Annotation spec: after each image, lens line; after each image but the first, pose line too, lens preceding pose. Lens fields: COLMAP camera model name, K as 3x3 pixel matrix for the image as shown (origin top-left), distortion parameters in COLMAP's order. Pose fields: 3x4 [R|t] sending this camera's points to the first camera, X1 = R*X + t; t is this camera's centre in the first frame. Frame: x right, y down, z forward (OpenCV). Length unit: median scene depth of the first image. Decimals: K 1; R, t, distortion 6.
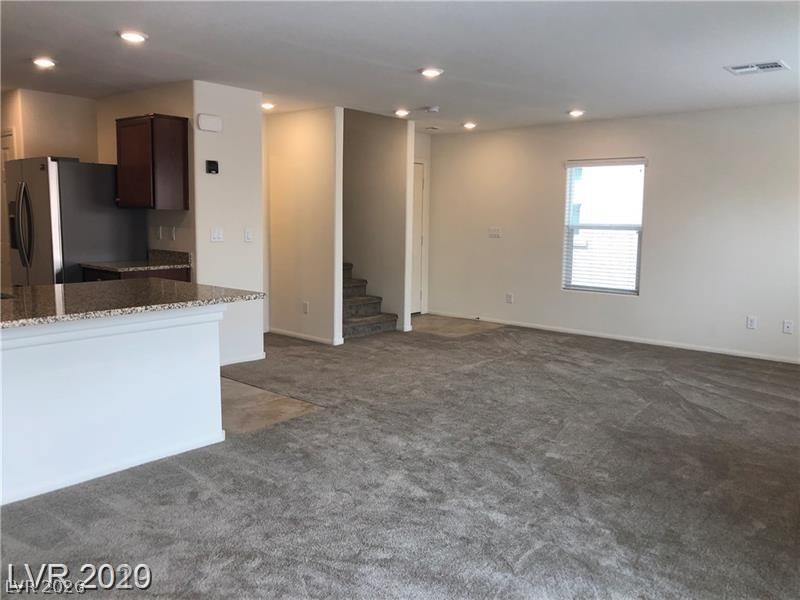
lens RADIAL K [[654.9, 0, 396.5], [0, 654.9, 294.2], [0, 0, 1]] dist [0.026749, -0.037030]
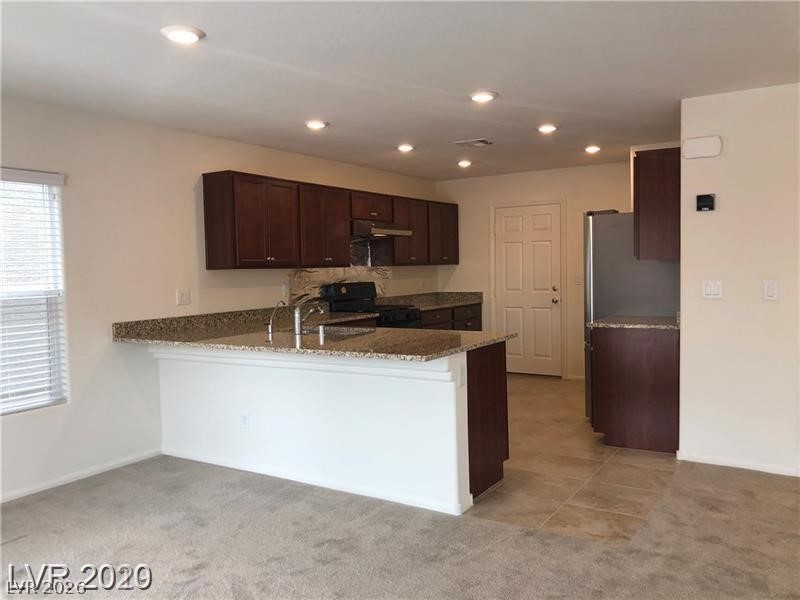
lens RADIAL K [[654.9, 0, 396.9], [0, 654.9, 297.7], [0, 0, 1]] dist [0.026749, -0.037030]
pose [[0.142785, 0.034519, -0.989152, 0.465165], [-0.098998, 0.994878, 0.020429, -0.066131], [0.984790, 0.095008, 0.145471, 0.572081]]
